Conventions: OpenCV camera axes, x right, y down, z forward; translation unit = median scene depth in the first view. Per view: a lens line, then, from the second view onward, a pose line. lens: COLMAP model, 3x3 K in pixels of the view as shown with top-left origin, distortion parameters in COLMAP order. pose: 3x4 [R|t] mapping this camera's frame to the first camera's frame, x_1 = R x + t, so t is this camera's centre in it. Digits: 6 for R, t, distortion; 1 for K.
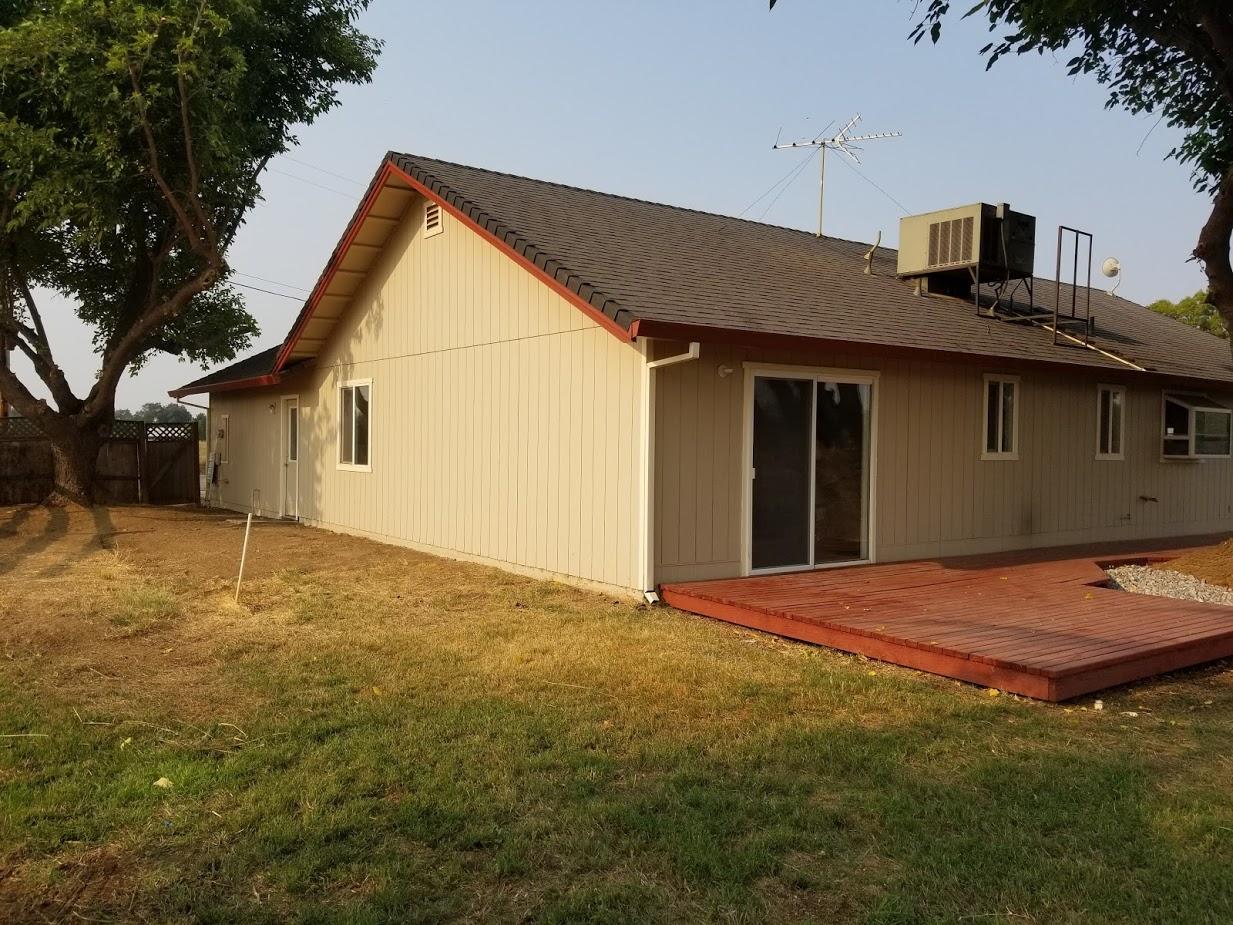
lens RADIAL K [[948.8, 0, 614.6], [0, 948.8, 454.1], [0, 0, 1]] dist [0.050992, -0.128697]
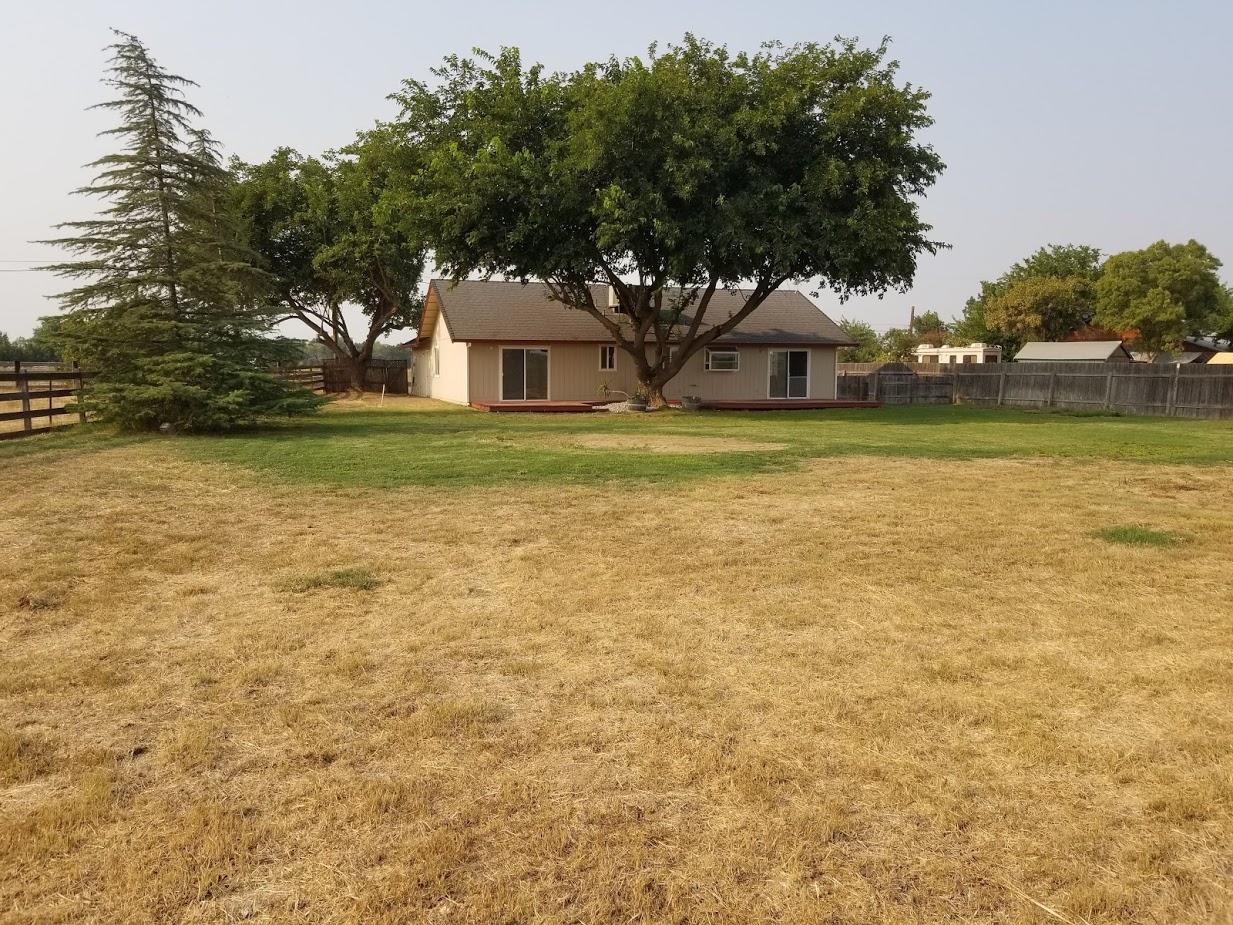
lens RADIAL K [[948.8, 0, 614.6], [0, 948.8, 454.1], [0, 0, 1]] dist [0.050992, -0.128697]
pose [[0.954534, 0.019065, -0.297490, 1.336405], [0.003521, 0.997162, 0.075203, 0.042604], [0.298080, -0.072832, 0.951758, -1.956496]]
